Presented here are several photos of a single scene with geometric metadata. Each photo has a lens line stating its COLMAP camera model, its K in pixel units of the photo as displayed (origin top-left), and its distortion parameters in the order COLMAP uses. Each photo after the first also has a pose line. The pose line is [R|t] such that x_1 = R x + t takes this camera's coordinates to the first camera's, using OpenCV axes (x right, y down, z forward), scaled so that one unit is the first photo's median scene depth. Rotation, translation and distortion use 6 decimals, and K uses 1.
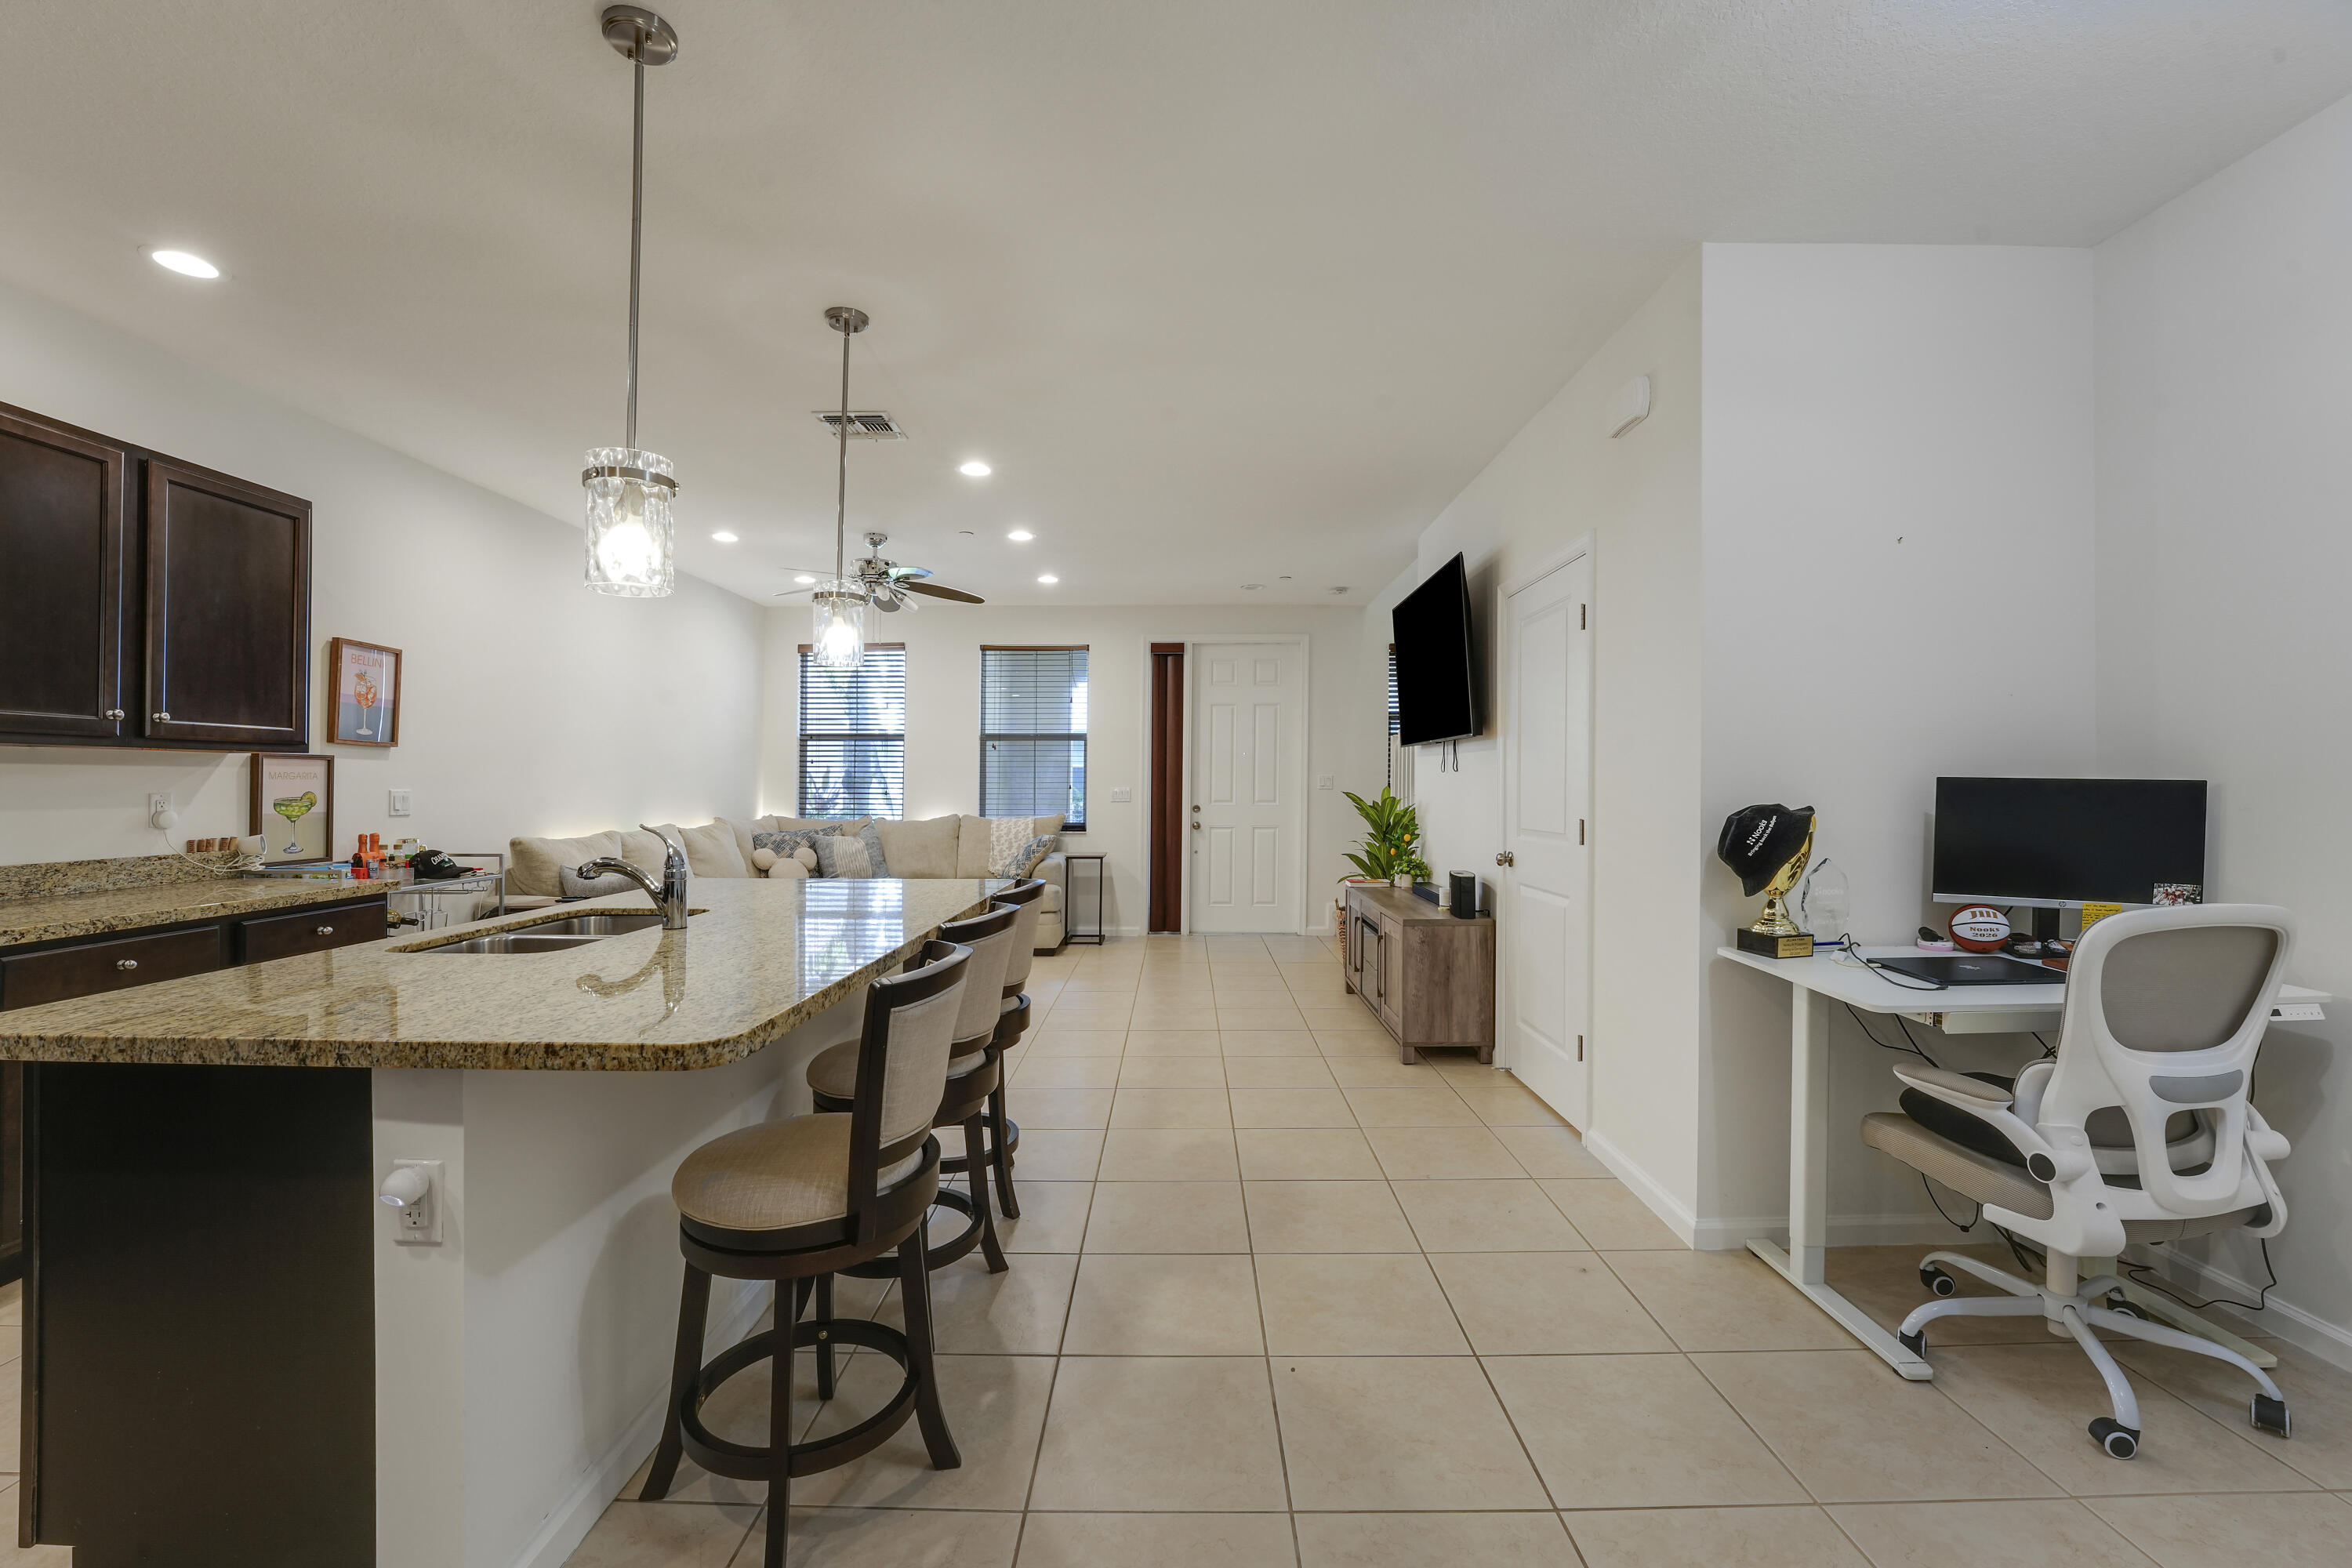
lens RADIAL K [[963.5, 0, 1186.5], [0, 963.5, 779.9], [0, 0, 1]] dist [-0.023643, -0.000162]
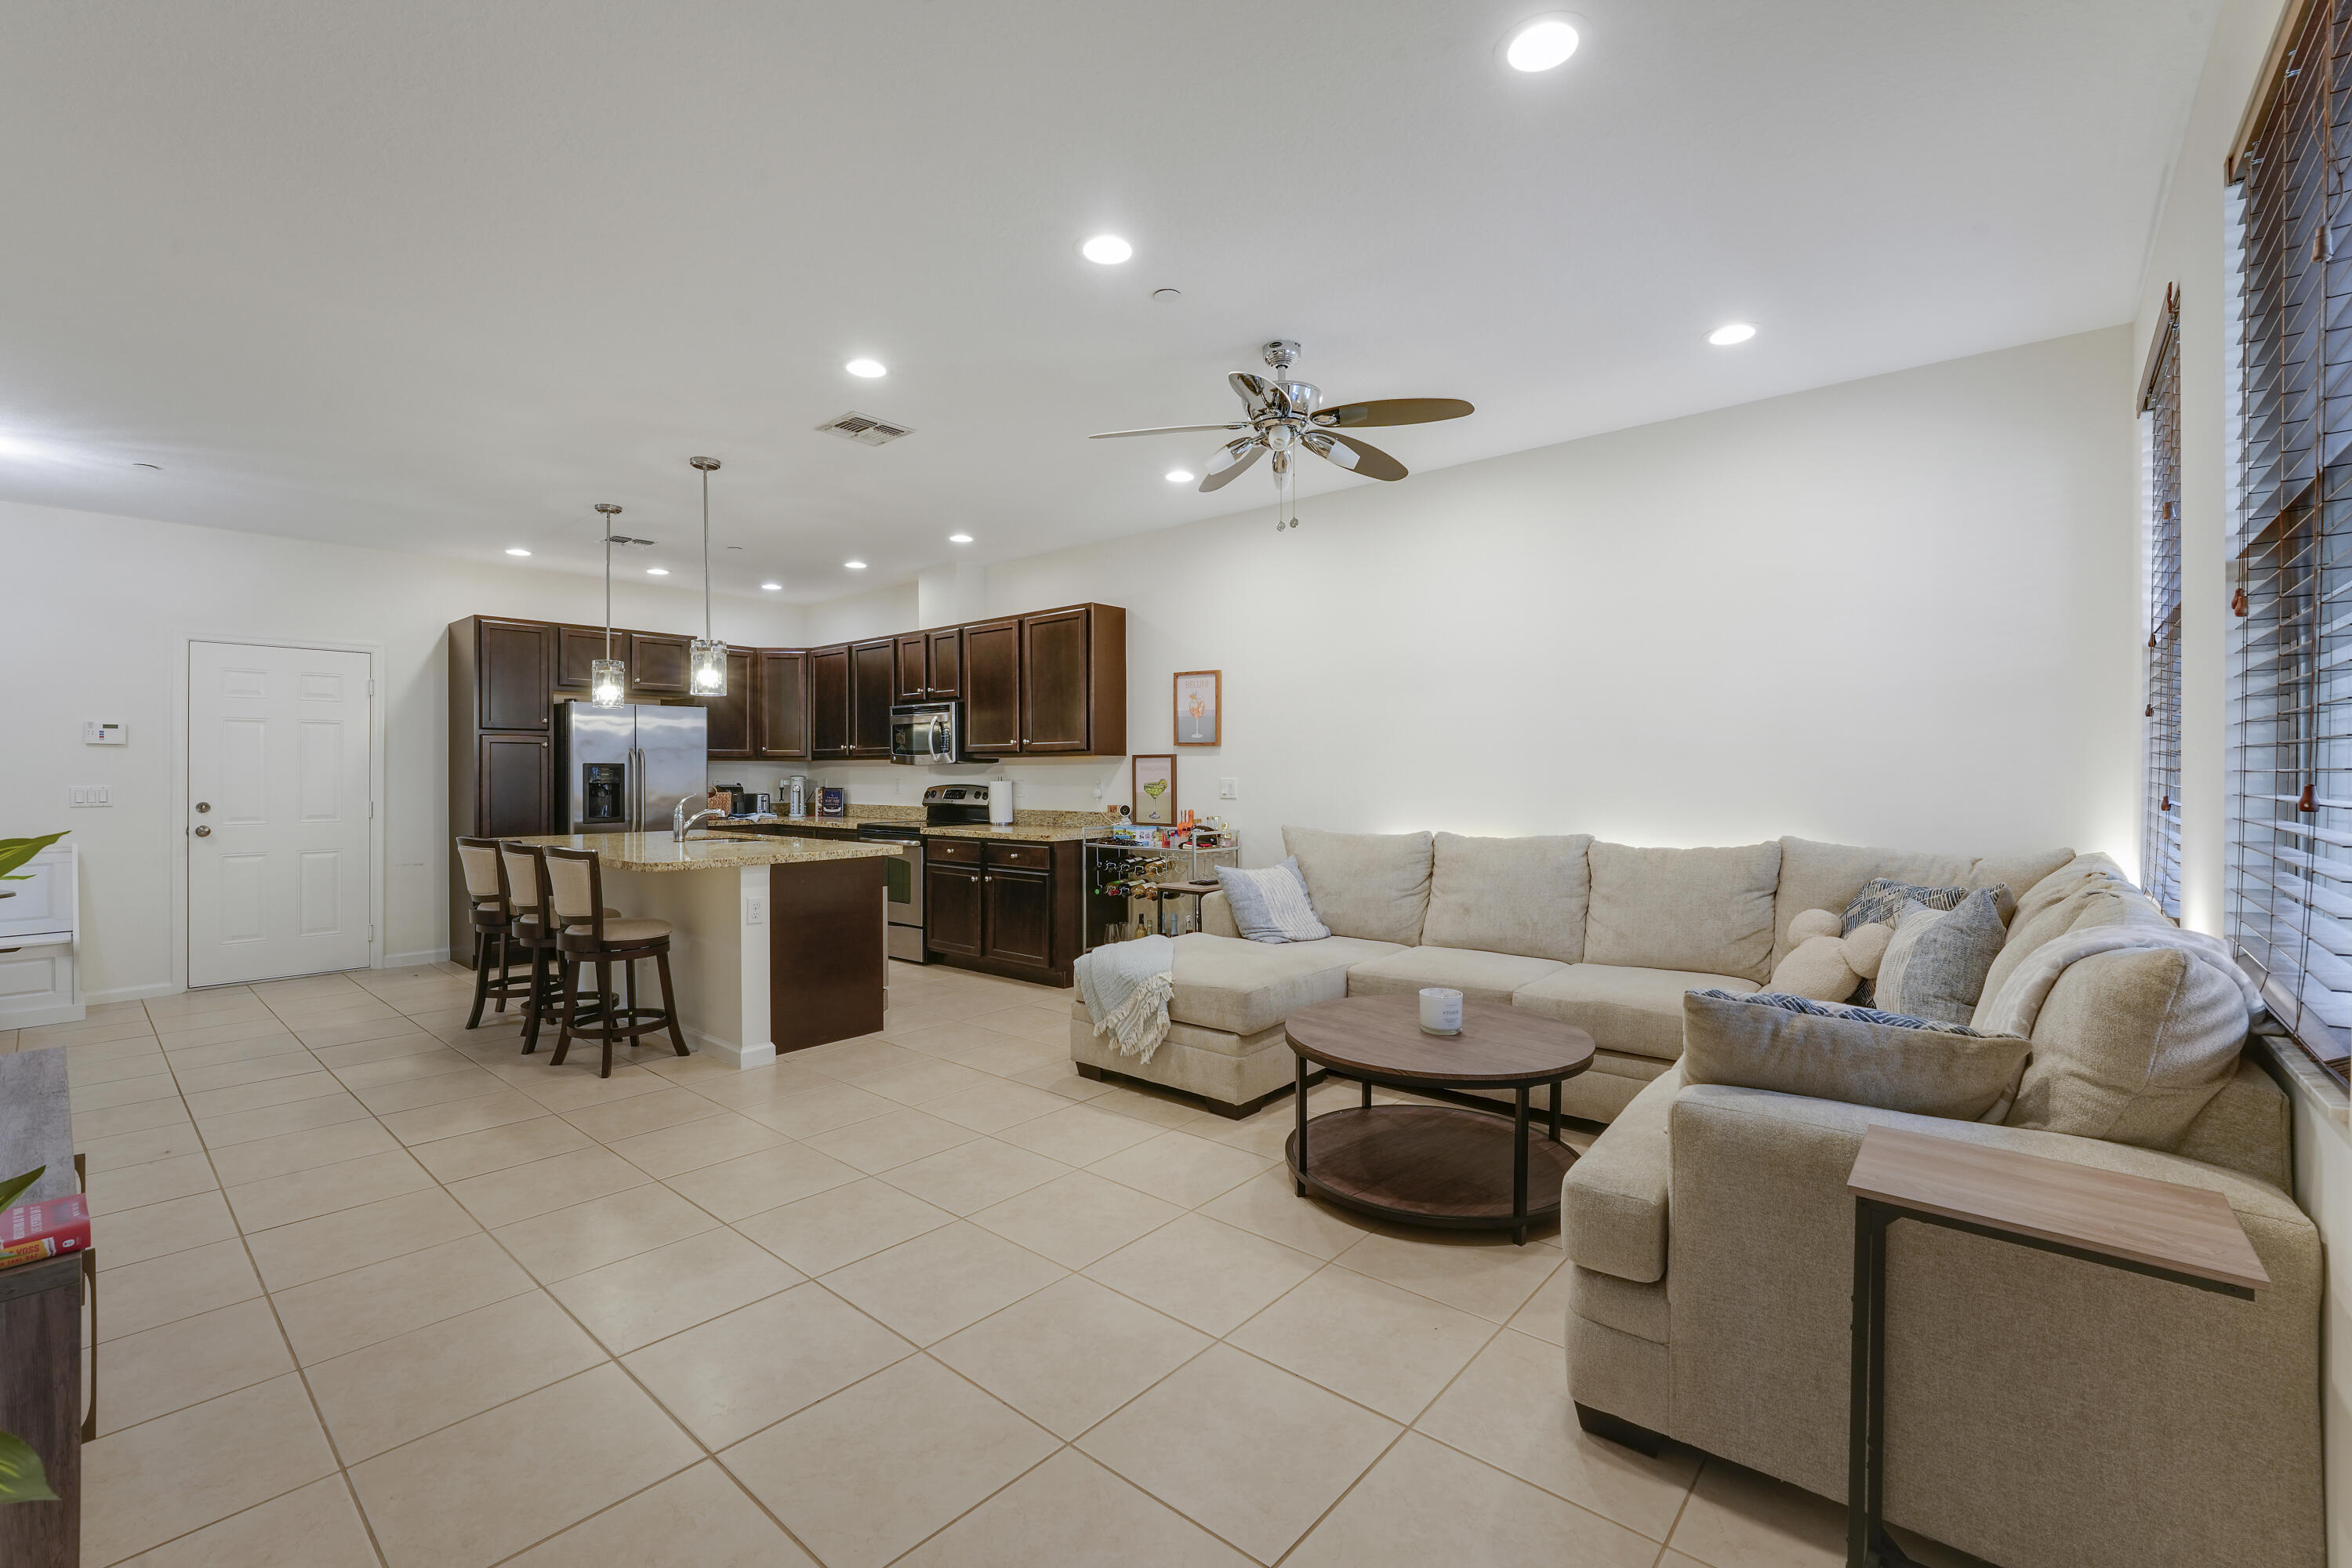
lens RADIAL K [[988.9, 0, 1181.0], [0, 988.9, 773.8], [0, 0, 1]] dist [-0.025996, 0.000127]
pose [[-0.646830, 0.003236, -0.762628, 0.170970], [0.005262, 0.999986, -0.000220, 0.002915], [0.762616, -0.004155, -0.646838, 1.357358]]
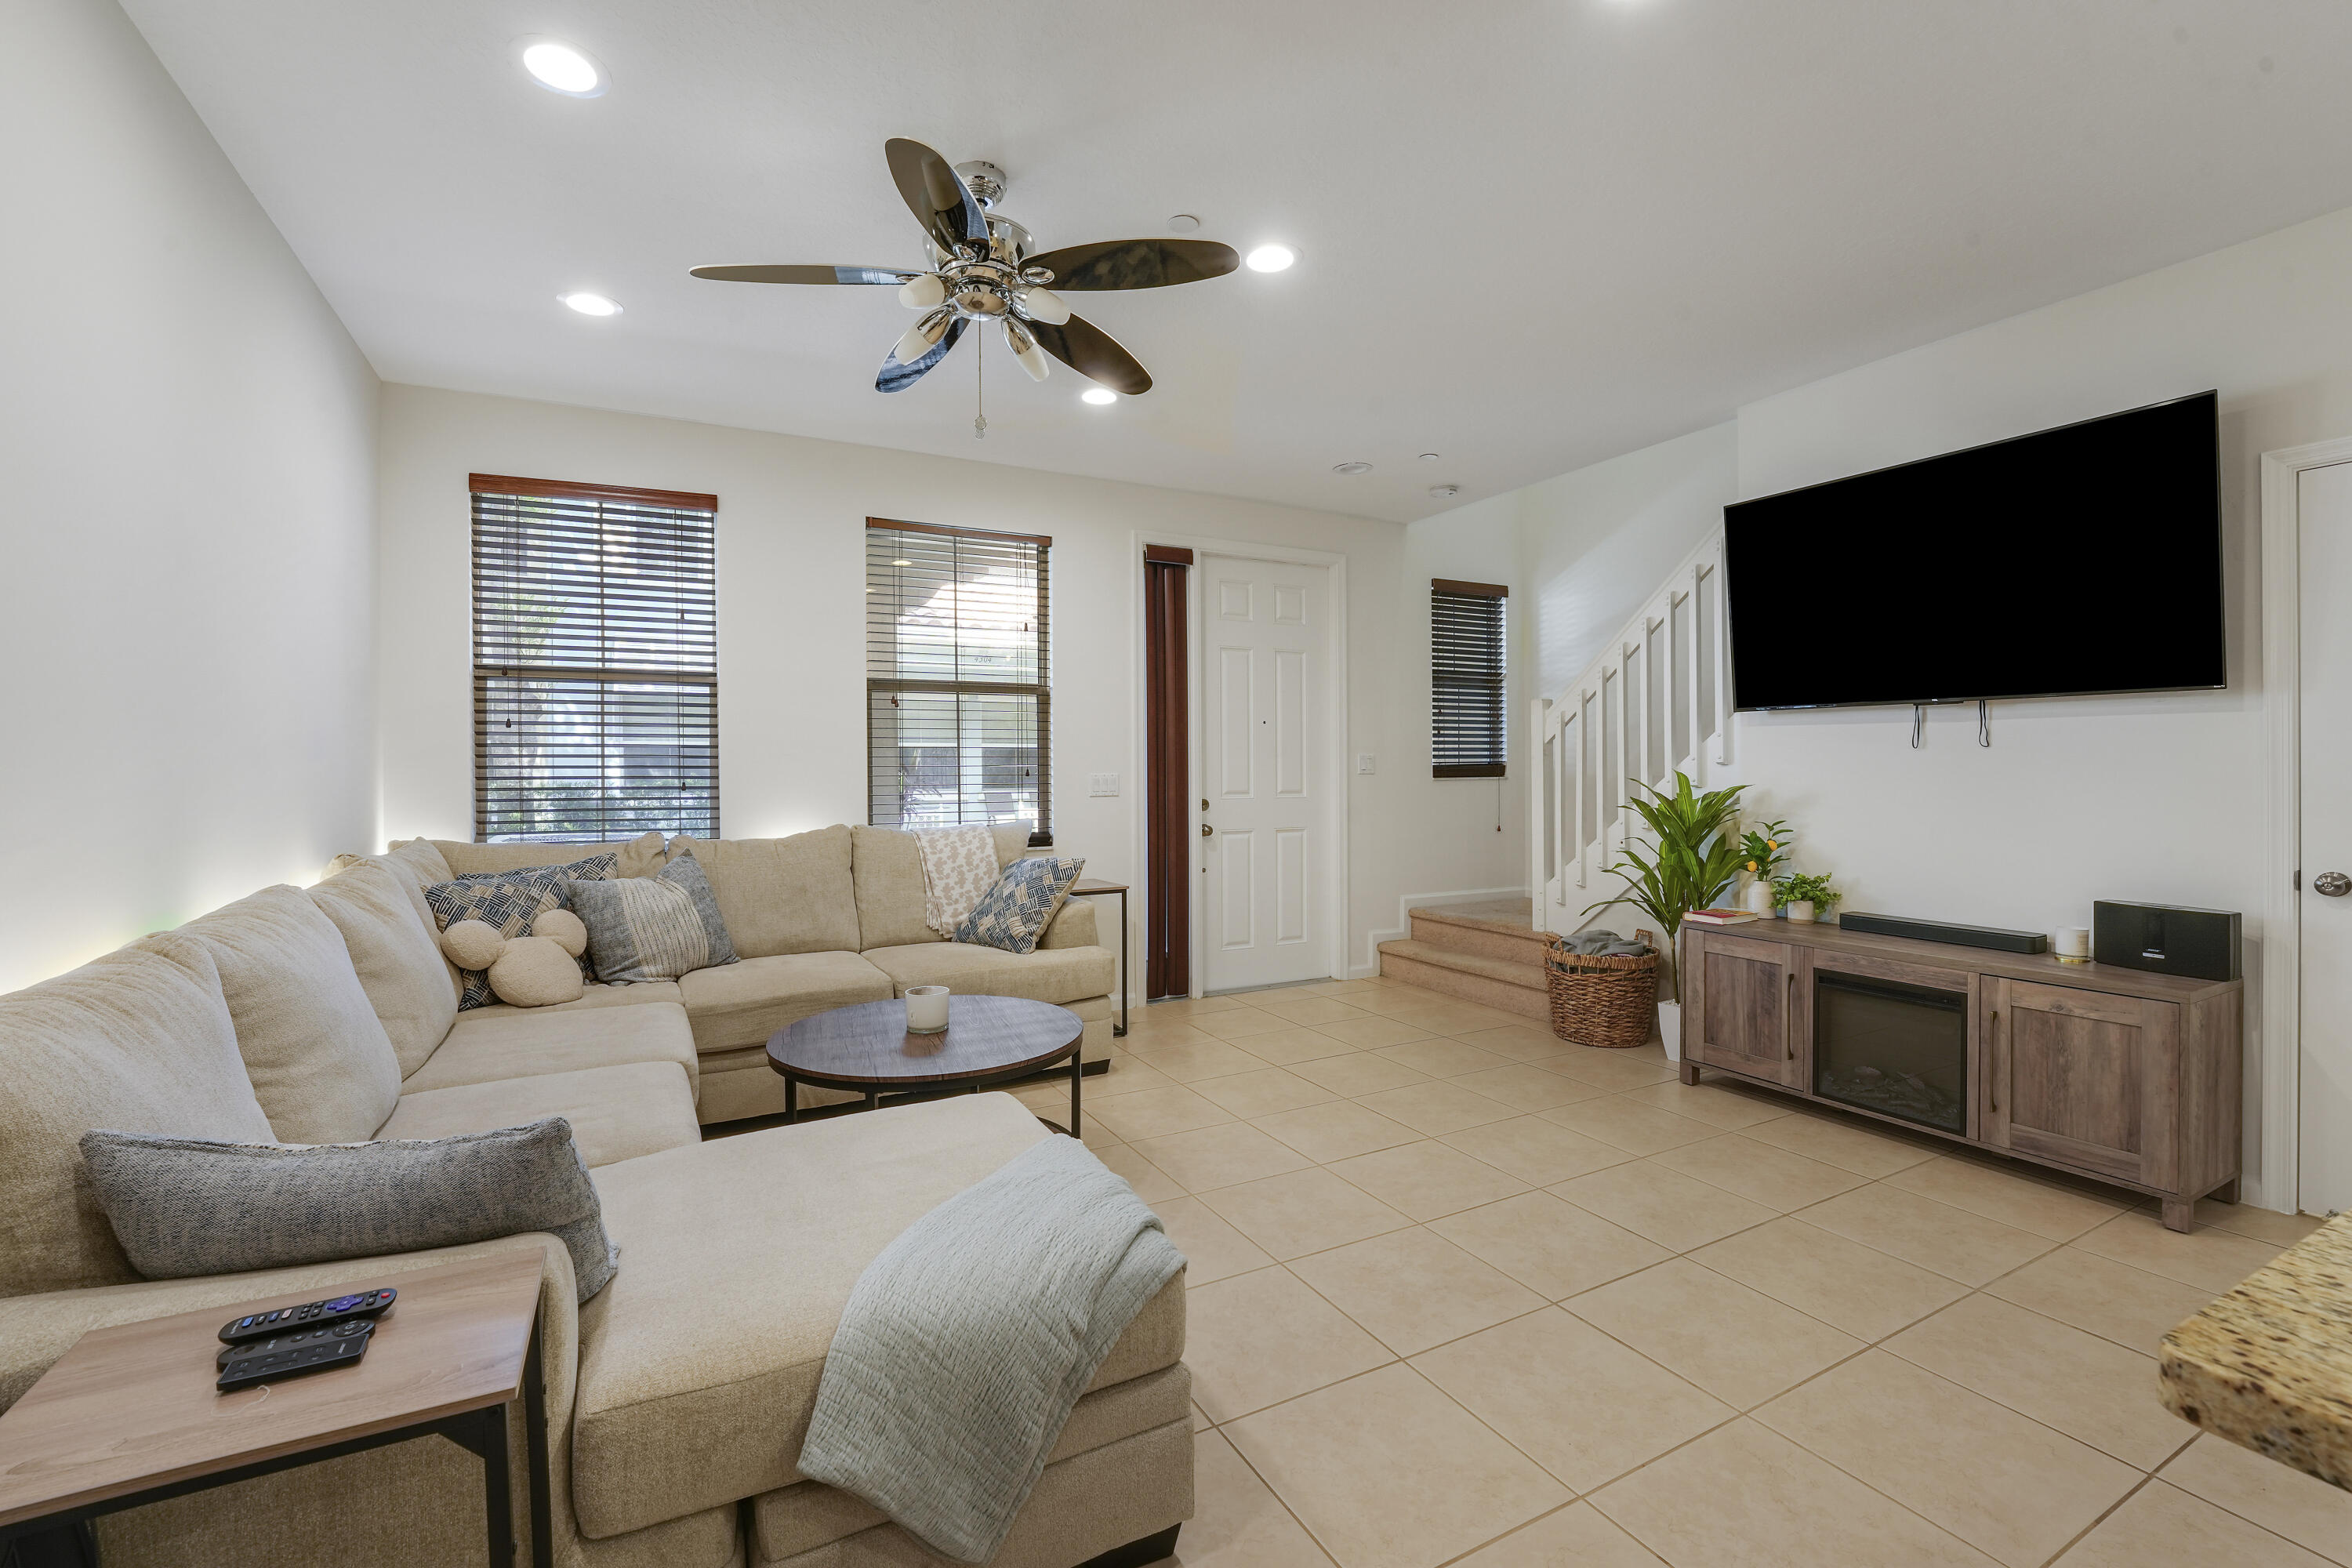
lens RADIAL K [[988.9, 0, 1181.0], [0, 988.9, 773.8], [0, 0, 1]] dist [-0.025996, 0.000127]
pose [[0.880666, -0.006282, 0.473696, -0.454973], [0.001066, 0.999936, 0.011280, 0.001824], [-0.473737, -0.009429, 0.880616, 0.579281]]
